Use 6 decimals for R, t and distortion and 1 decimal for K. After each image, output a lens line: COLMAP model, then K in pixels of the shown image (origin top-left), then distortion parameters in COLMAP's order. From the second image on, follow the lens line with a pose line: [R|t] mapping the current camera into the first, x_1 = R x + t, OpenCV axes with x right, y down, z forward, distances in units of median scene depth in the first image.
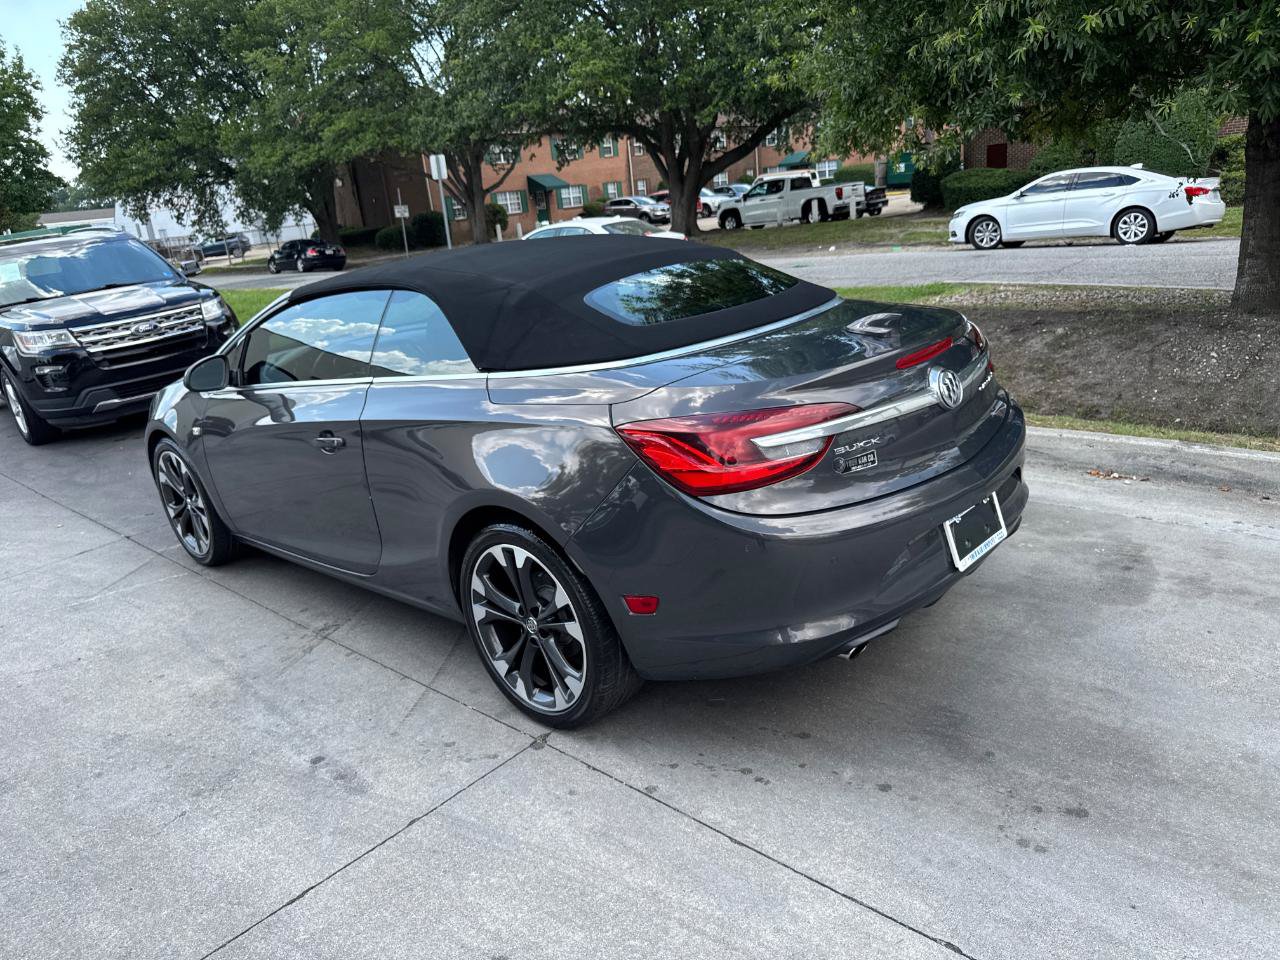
lens RADIAL K [[902.0, 0, 645.7], [0, 902.0, 491.3], [0, 0, 1]] dist [0.019390, -0.026417]
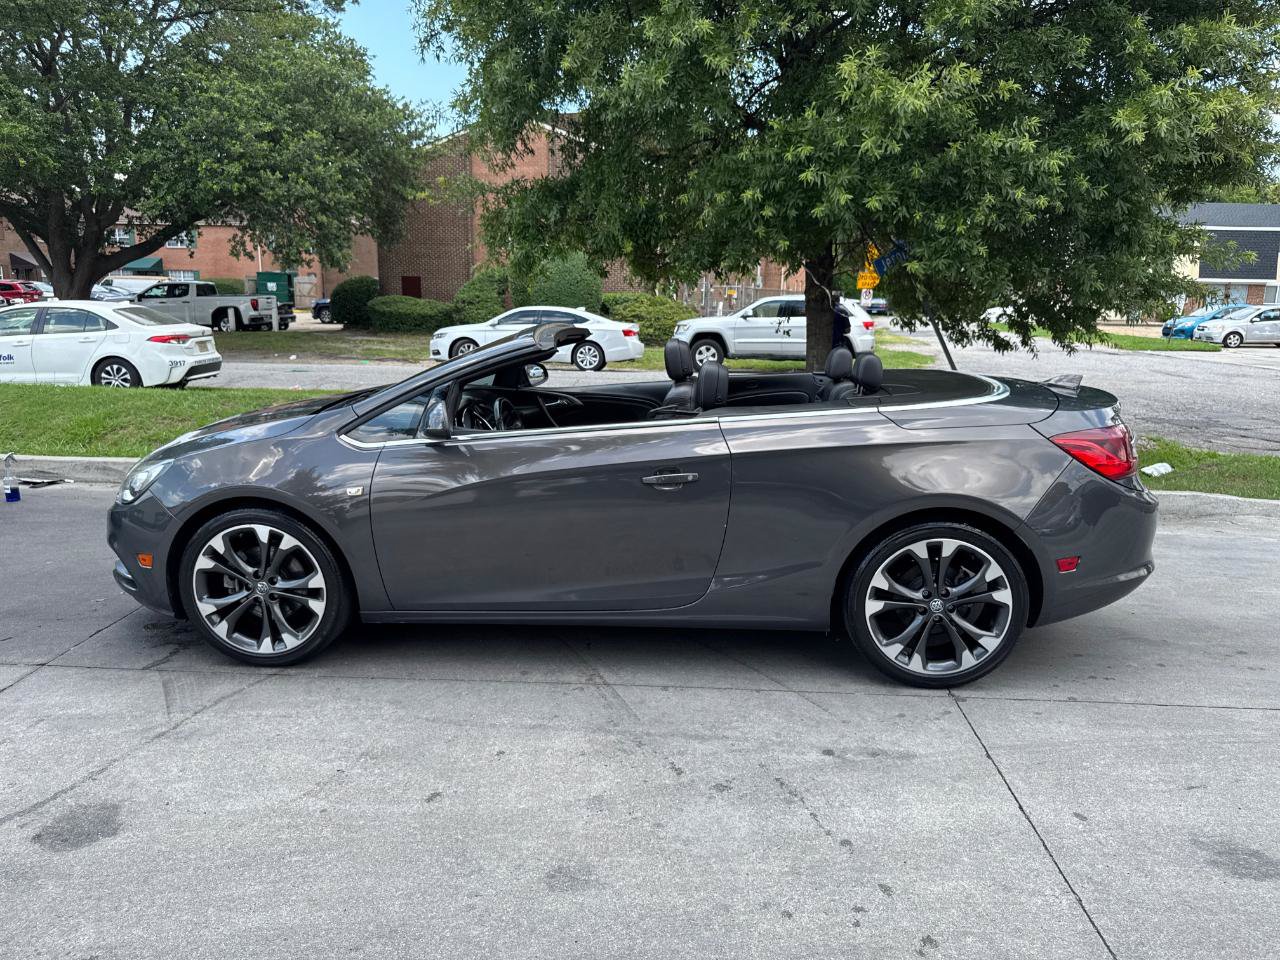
lens RADIAL K [[902.0, 0, 631.0], [0, 902.0, 487.1], [0, 0, 1]] dist [0.019390, -0.026417]
pose [[0.772471, -0.021746, 0.634678, -0.185084], [0.107383, 0.989495, -0.096793, 0.009048], [-0.625906, 0.142924, 0.766691, 0.040322]]
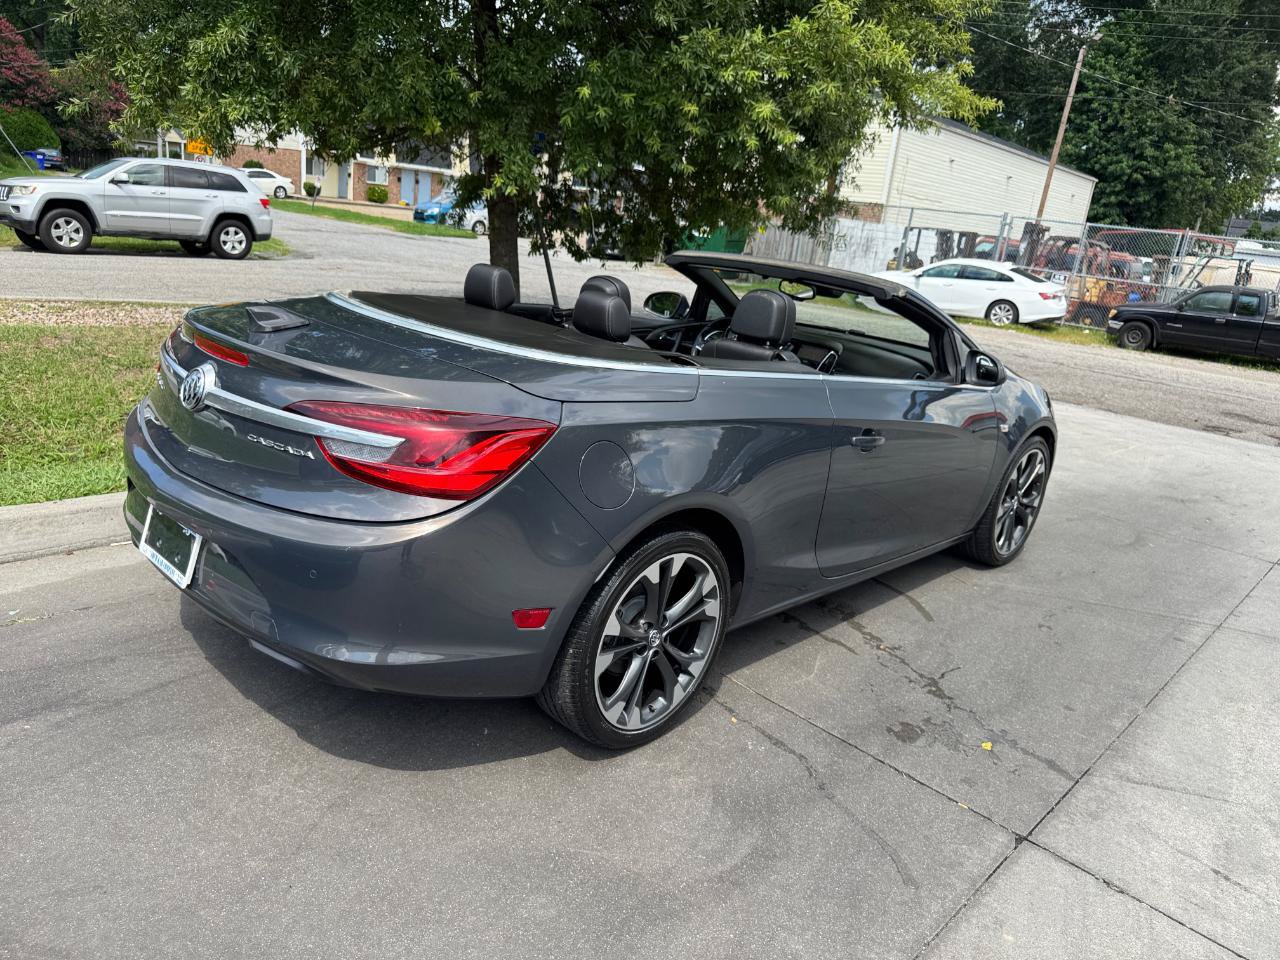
lens RADIAL K [[902.0, 0, 621.2], [0, 902.0, 497.9], [0, 0, 1]] dist [0.019390, -0.026417]
pose [[0.014493, -0.204359, 0.978789, -0.281324], [0.207800, 0.958135, 0.196970, -0.072566], [-0.978064, 0.200538, 0.056352, 0.320142]]
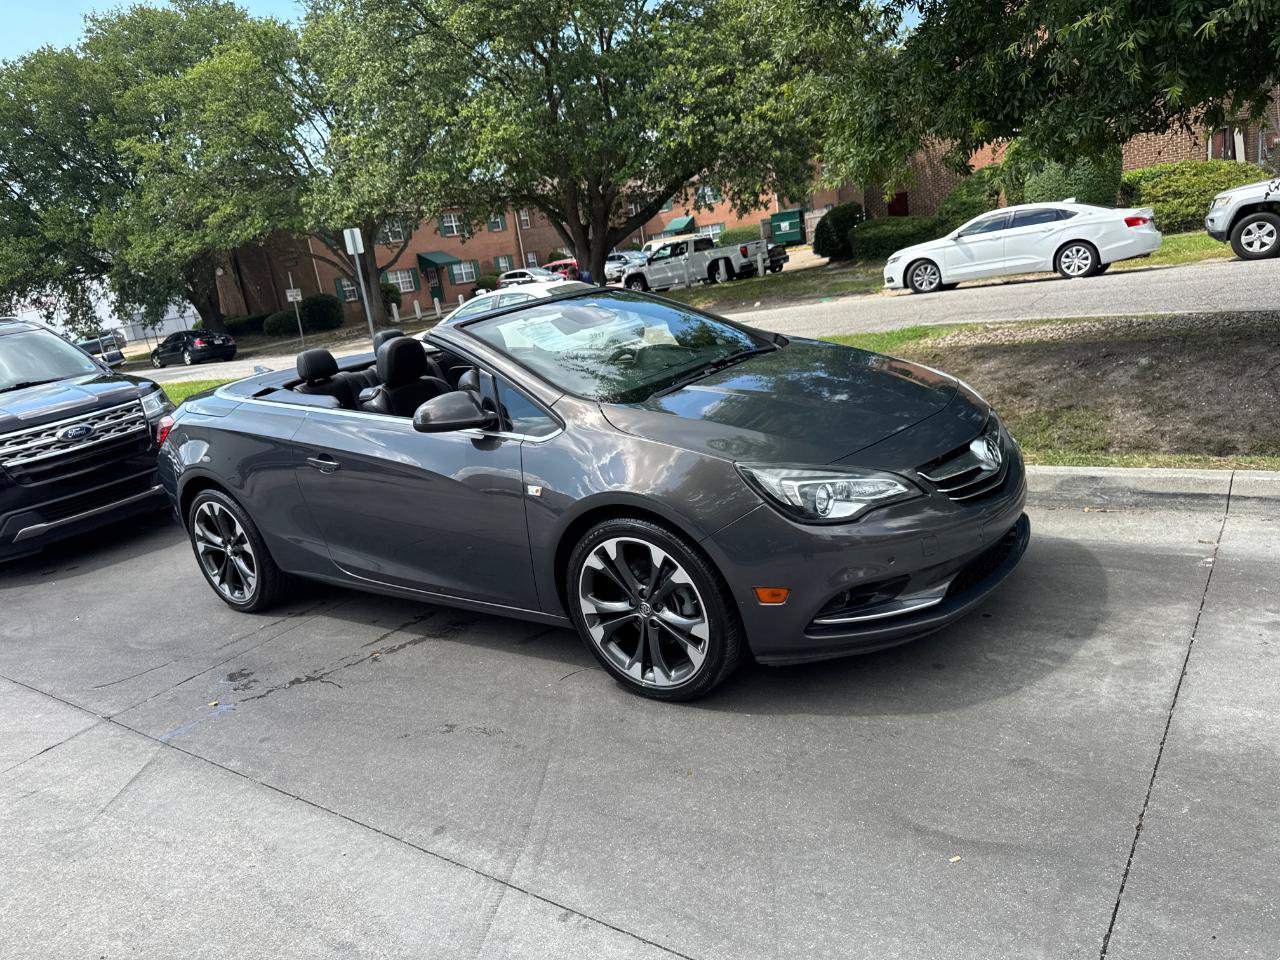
lens RADIAL K [[902.0, 0, 622.5], [0, 902.0, 505.3], [0, 0, 1]] dist [0.019390, -0.026417]
pose [[0.992786, -0.080139, 0.089185, -0.059608], [0.085248, 0.994839, -0.055024, -0.012120], [-0.084316, 0.062230, 0.994494, 0.065566]]
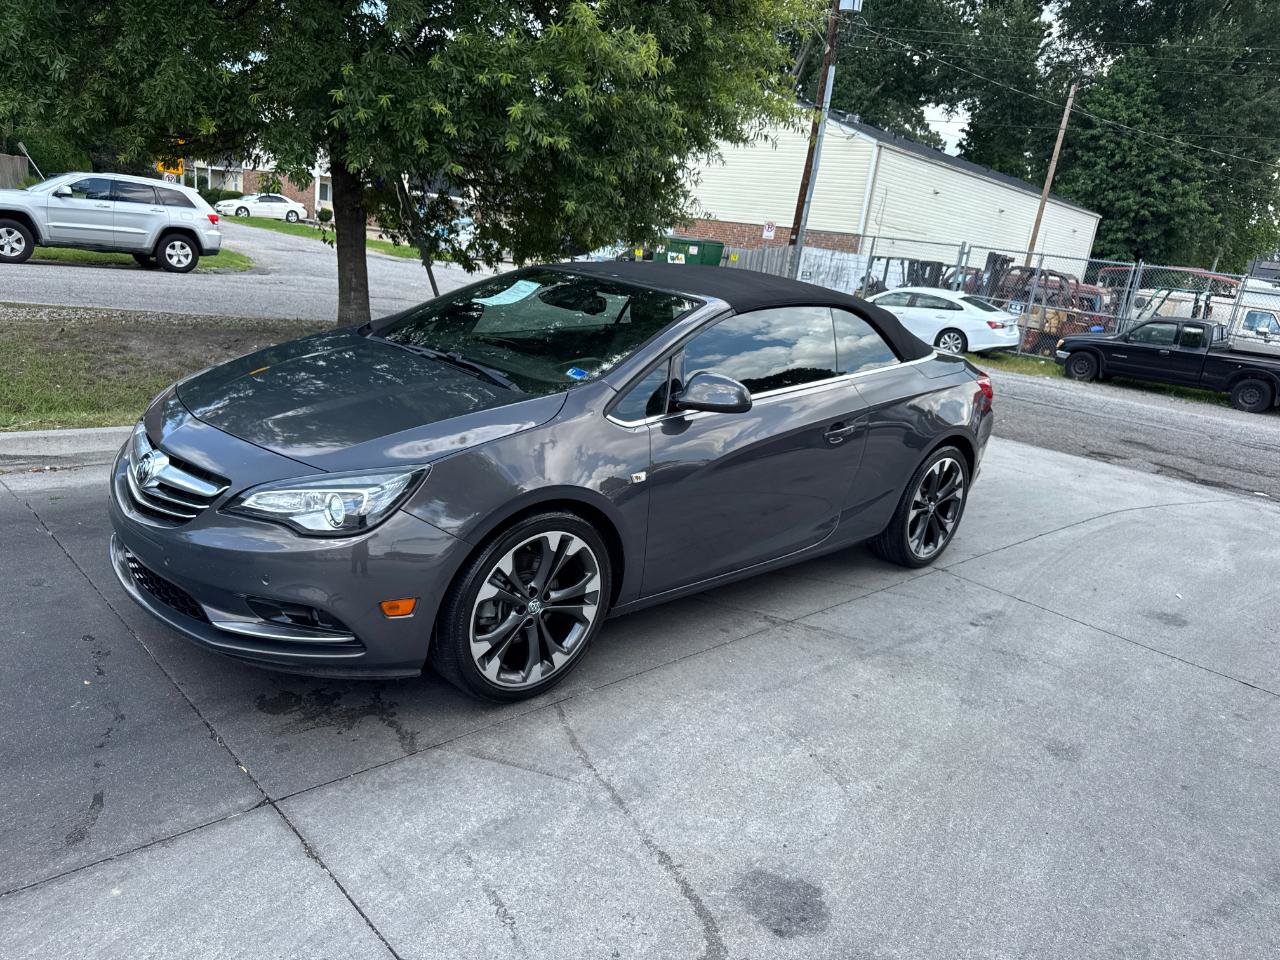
lens RADIAL K [[902.0, 0, 616.1], [0, 902.0, 489.9], [0, 0, 1]] dist [0.019390, -0.026417]
pose [[0.056754, -0.162843, 0.985018, -0.275931], [0.188264, 0.970654, 0.149621, -0.038261], [-0.980477, 0.176952, 0.085746, 0.212396]]
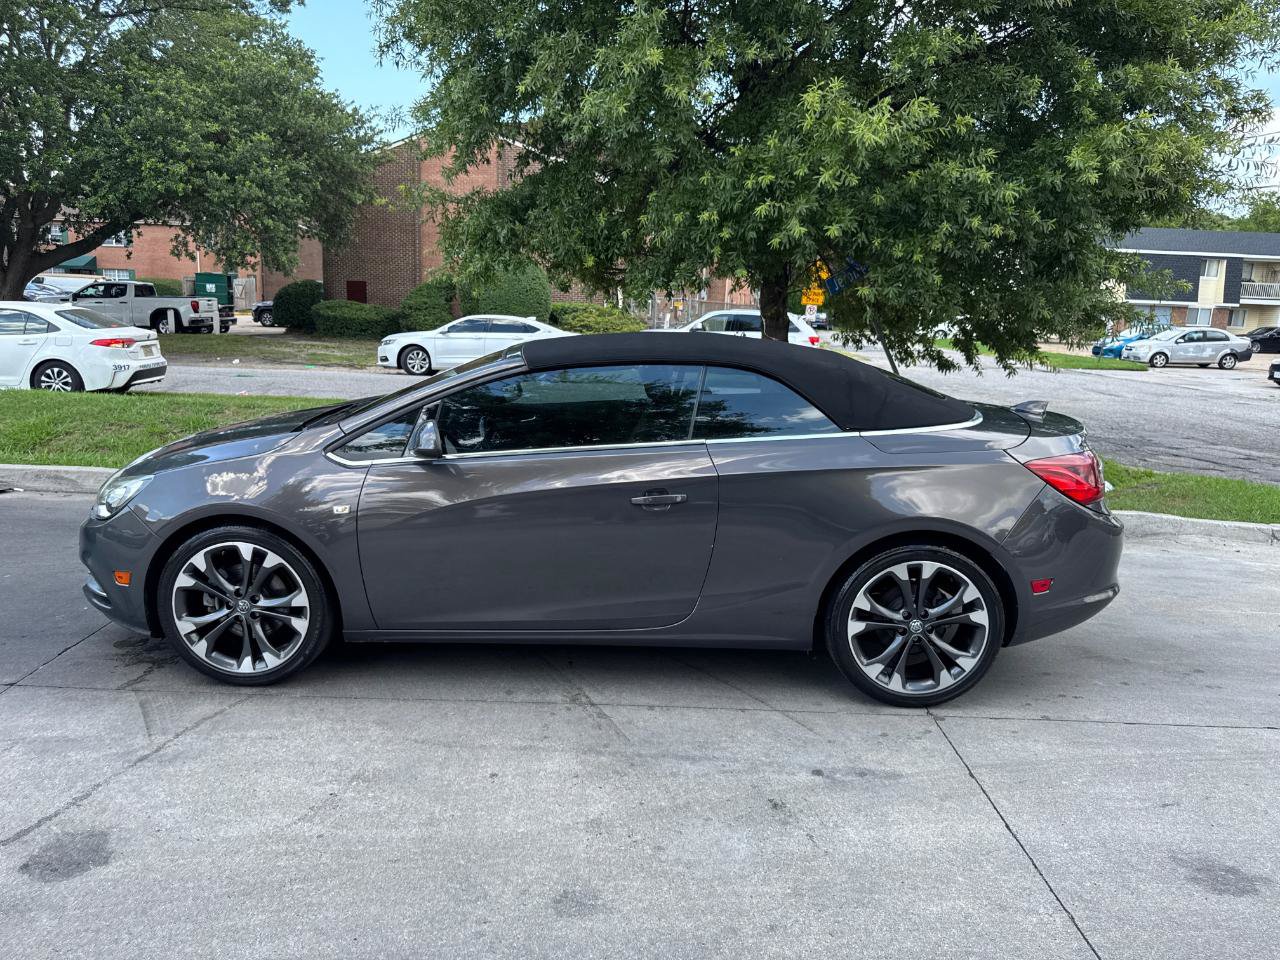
lens RADIAL K [[902.0, 0, 619.9], [0, 902.0, 477.6], [0, 0, 1]] dist [0.019390, -0.026417]
pose [[0.737846, -0.001281, 0.674968, -0.194073], [0.102513, 0.988610, -0.110186, 0.005437], [-0.667139, 0.150494, 0.729574, 0.044762]]
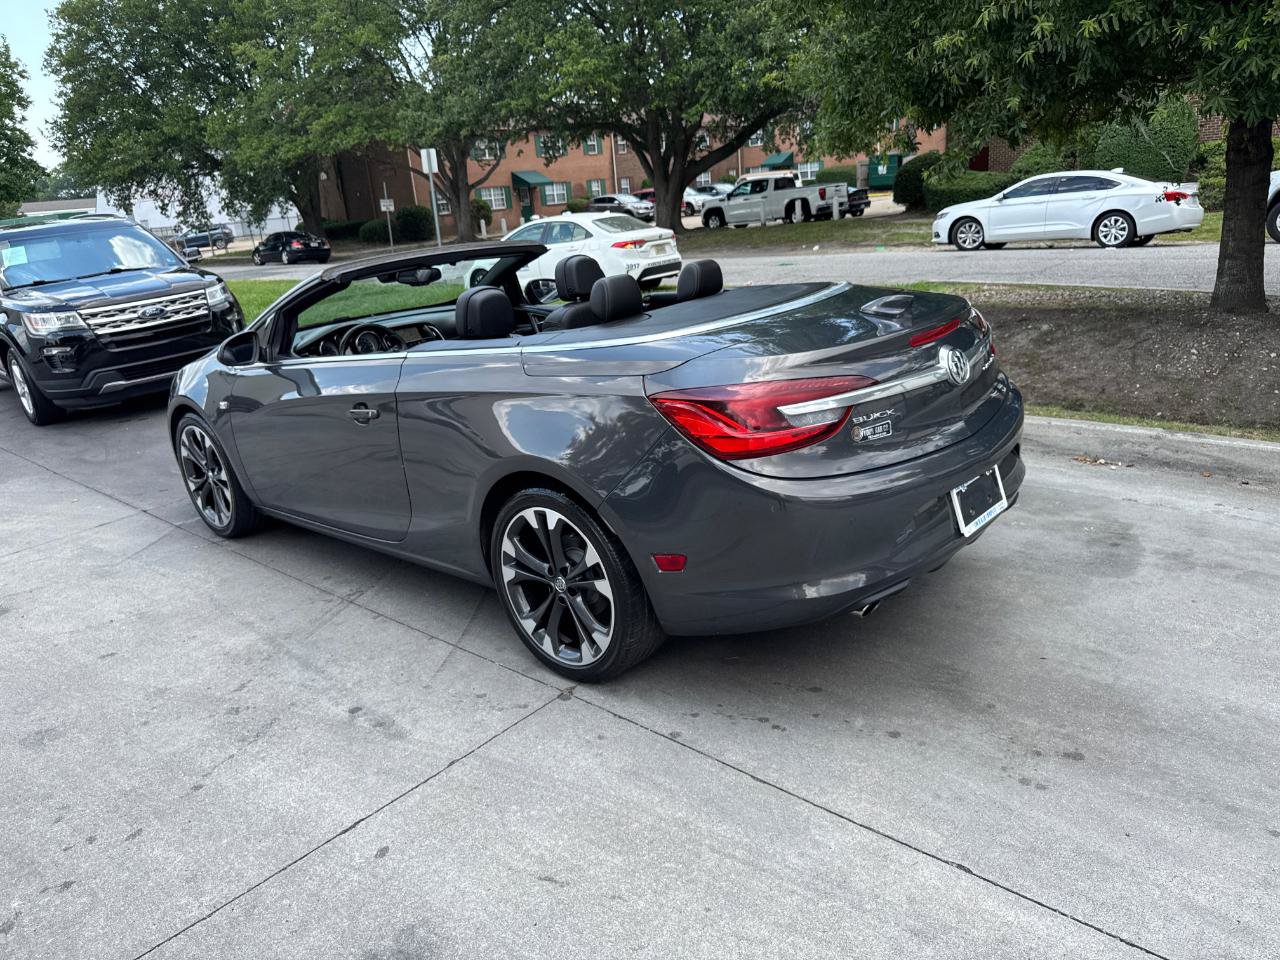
lens RADIAL K [[902.0, 0, 631.0], [0, 902.0, 482.8], [0, 0, 1]] dist [0.019390, -0.026417]
pose [[0.999882, 0.012748, 0.008532, -0.007857], [-0.012688, 0.999895, -0.007052, 0.005146], [-0.008621, 0.006942, 0.999939, -0.009433]]
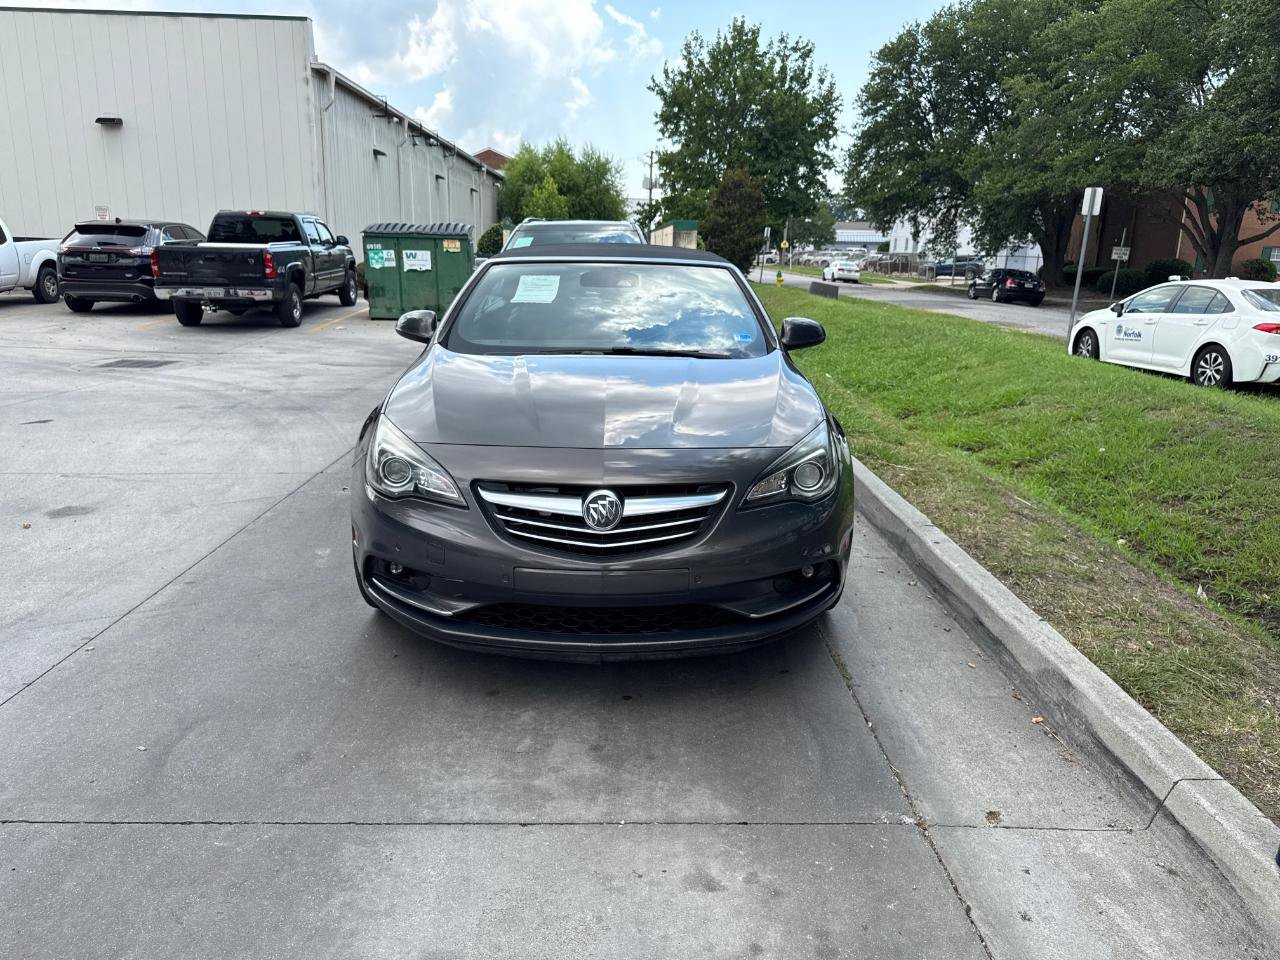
lens RADIAL K [[902.0, 0, 641.9], [0, 902.0, 485.5], [0, 0, 1]] dist [0.019390, -0.026417]
pose [[0.695008, 0.292557, -0.656791, 0.119127], [-0.315933, 0.944826, 0.086542, -0.042512], [0.645872, 0.147354, 0.749090, 0.121039]]
